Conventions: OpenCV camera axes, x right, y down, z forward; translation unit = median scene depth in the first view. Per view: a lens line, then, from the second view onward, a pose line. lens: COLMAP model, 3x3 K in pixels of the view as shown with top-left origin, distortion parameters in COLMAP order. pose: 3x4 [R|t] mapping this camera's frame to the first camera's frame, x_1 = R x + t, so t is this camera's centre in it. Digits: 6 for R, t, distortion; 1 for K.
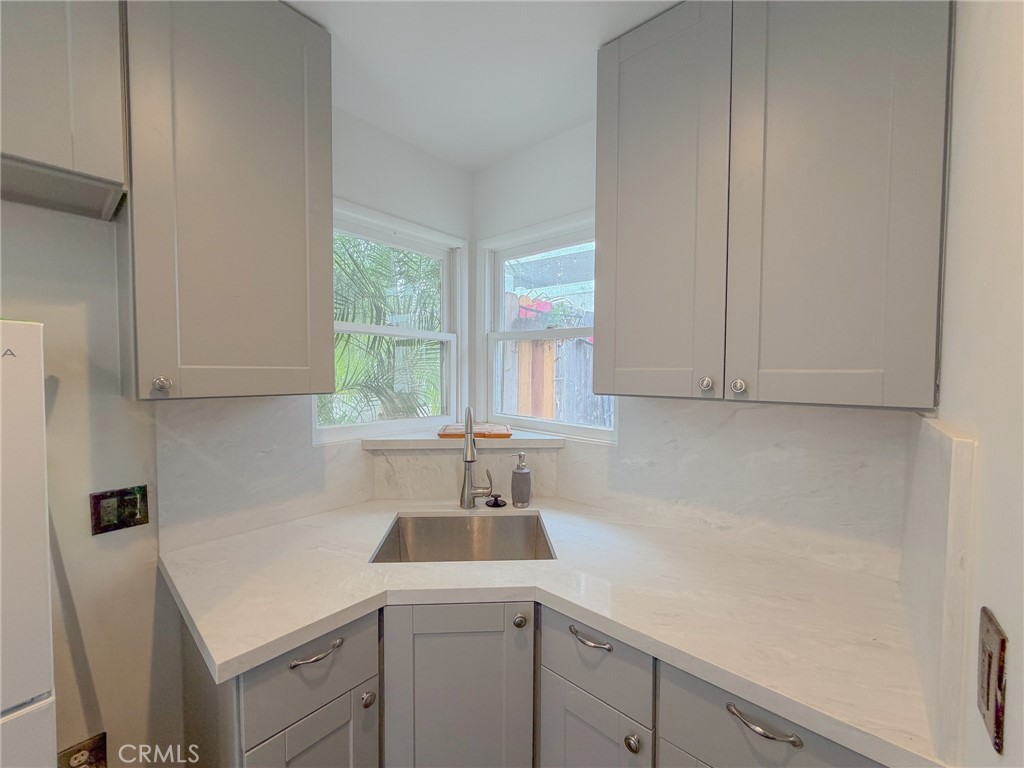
lens RADIAL K [[410.2, 0, 509.3], [0, 410.2, 386.9], [0, 0, 1]] dist [0.001291, 0.000204]
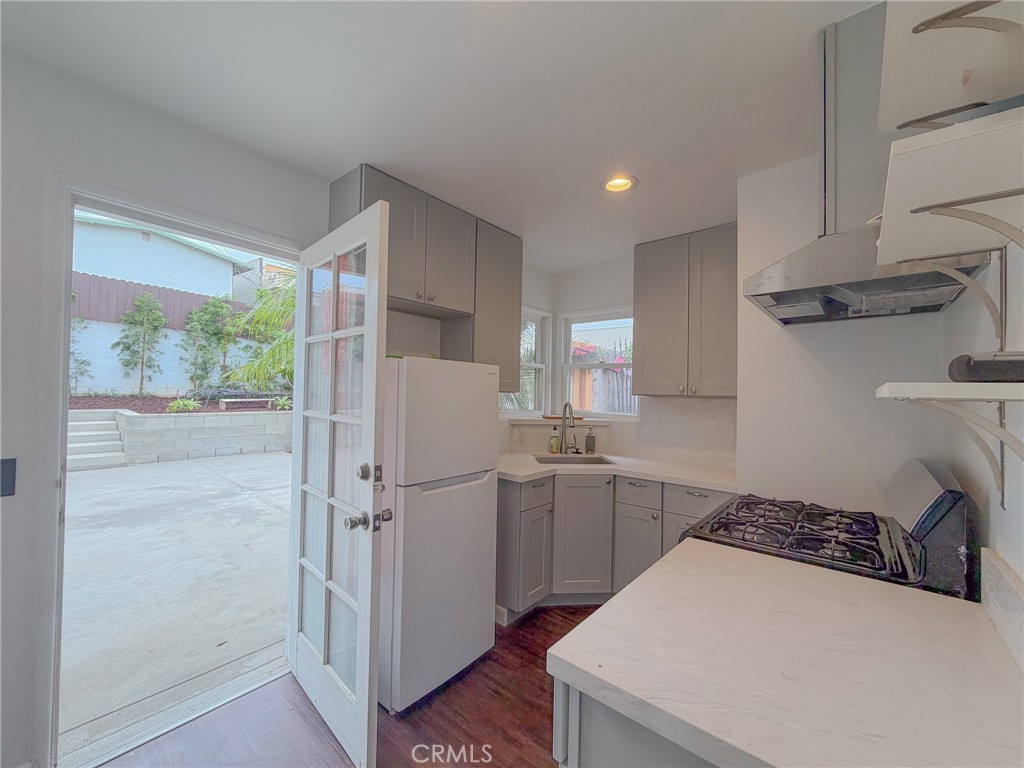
lens RADIAL K [[410.2, 0, 509.3], [0, 410.2, 386.9], [0, 0, 1]] dist [0.001291, 0.000204]
pose [[0.999742, 0.015539, 0.016590, -0.390657], [-0.014643, 0.998494, -0.052869, 0.079799], [-0.017387, 0.052612, 0.998464, -0.952878]]
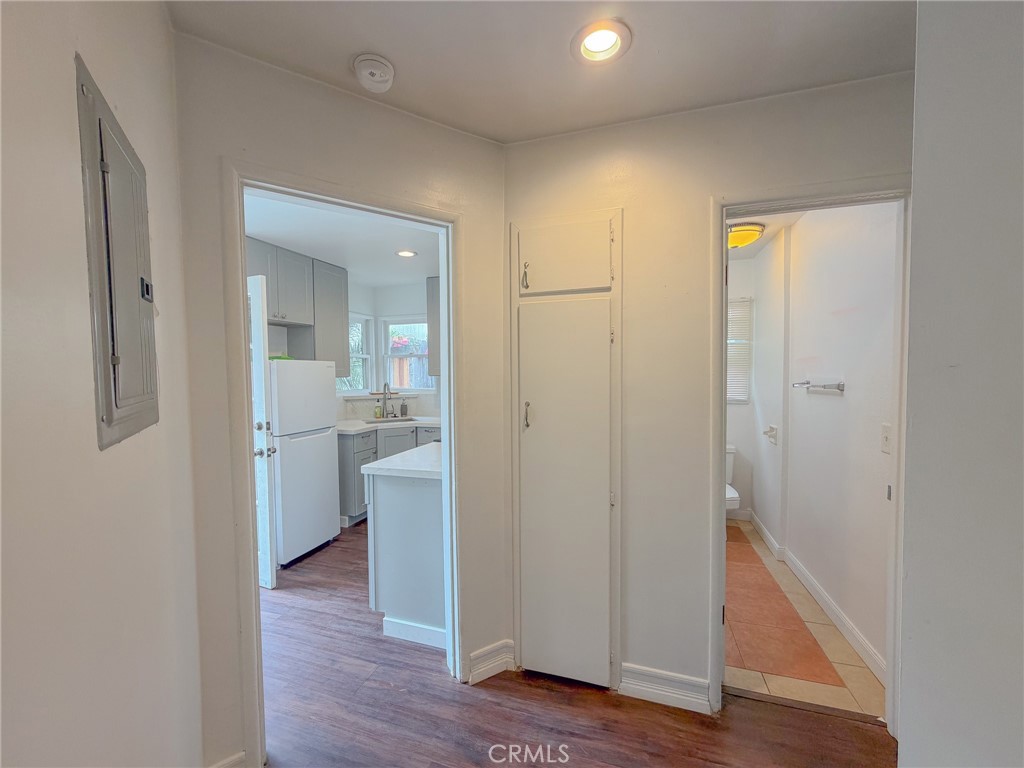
lens RADIAL K [[410.2, 0, 509.3], [0, 410.2, 386.9], [0, 0, 1]] dist [0.001291, 0.000204]
pose [[0.919137, -0.030682, 0.392741, -0.411431], [0.031574, 0.999493, 0.004189, 0.091217], [-0.392670, 0.008550, 0.919640, -1.903905]]
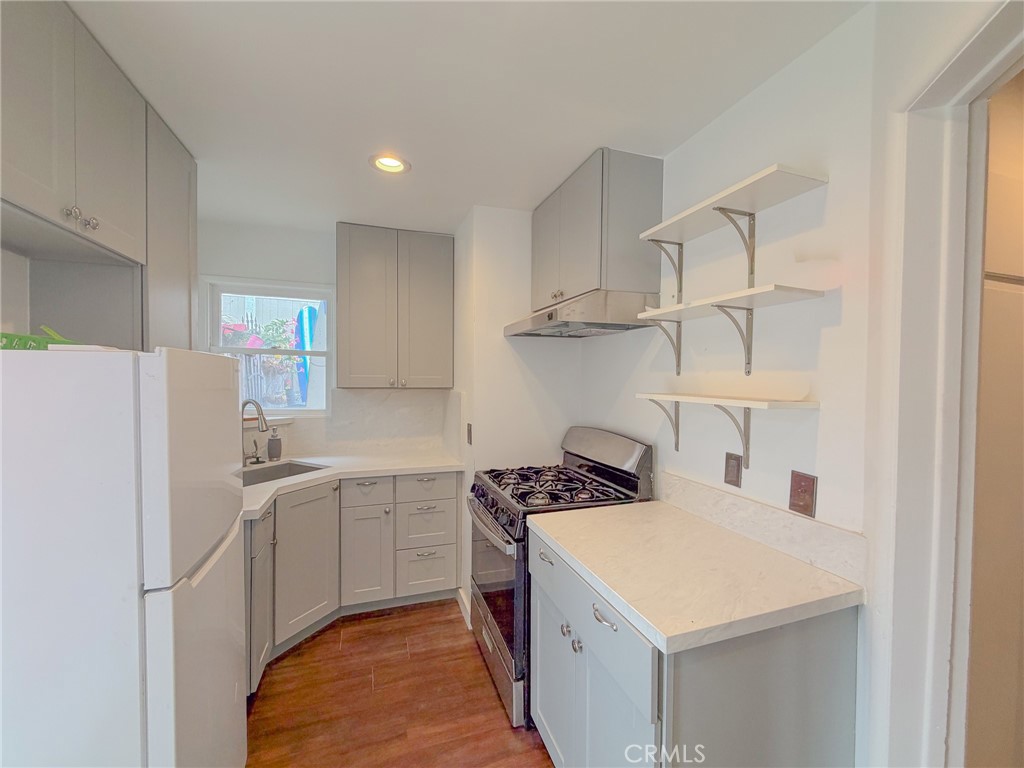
lens RADIAL K [[410.2, 0, 509.3], [0, 410.2, 386.9], [0, 0, 1]] dist [0.001291, 0.000204]
pose [[0.498760, -0.022740, 0.866442, -0.885664], [0.025752, 0.999603, 0.011411, 0.008019], [-0.866357, 0.016621, 0.499148, -0.591869]]
